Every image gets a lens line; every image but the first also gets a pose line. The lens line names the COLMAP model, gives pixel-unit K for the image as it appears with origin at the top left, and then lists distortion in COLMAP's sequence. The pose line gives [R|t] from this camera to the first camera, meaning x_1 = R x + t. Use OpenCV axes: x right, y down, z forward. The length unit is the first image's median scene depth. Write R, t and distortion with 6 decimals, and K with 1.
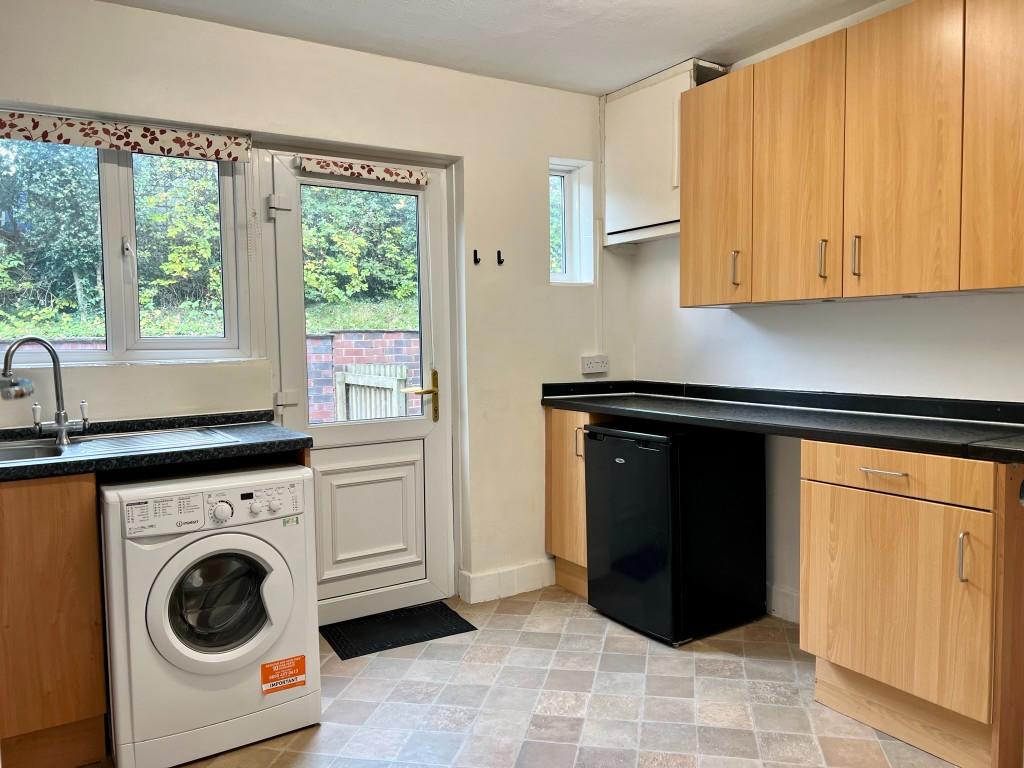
lens RADIAL K [[770.5, 0, 522.0], [0, 770.5, 401.1], [0, 0, 1]] dist [-0.001656, 0.007672]
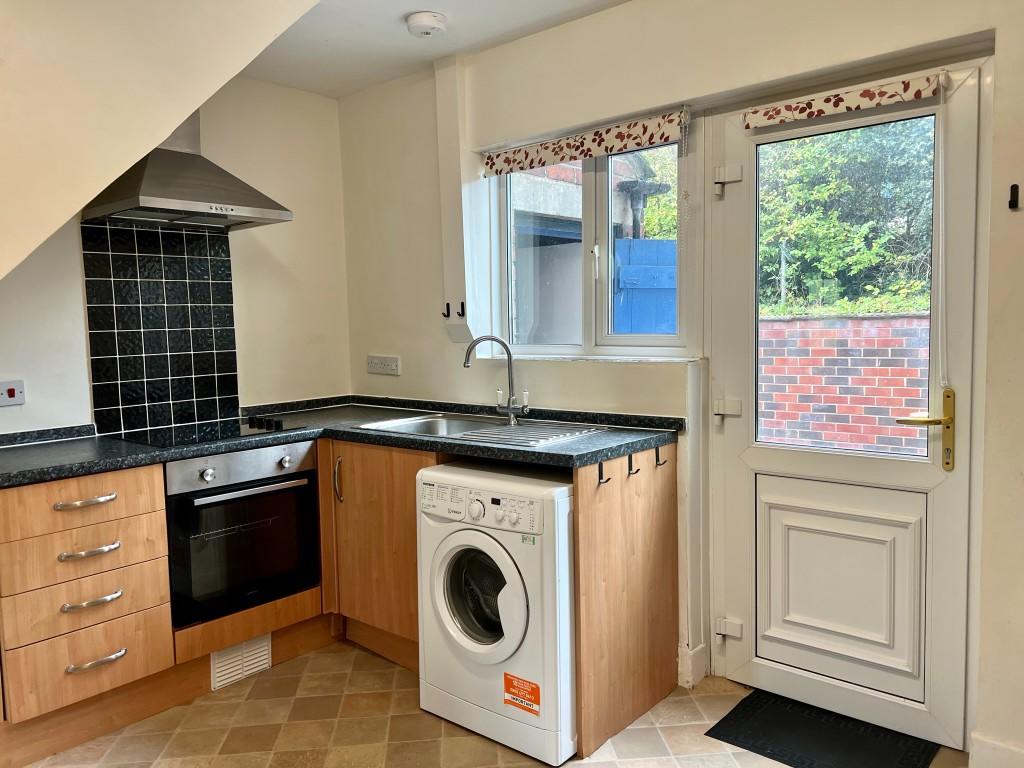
lens RADIAL K [[782.1, 0, 516.4], [0, 782.1, 388.2], [0, 0, 1]] dist [0.047392, -0.039161]
pose [[0.278015, 0.094122, -0.955954, 0.489411], [-0.059685, 0.994958, 0.080604, -0.086426], [0.958721, 0.034647, 0.282231, 0.577629]]
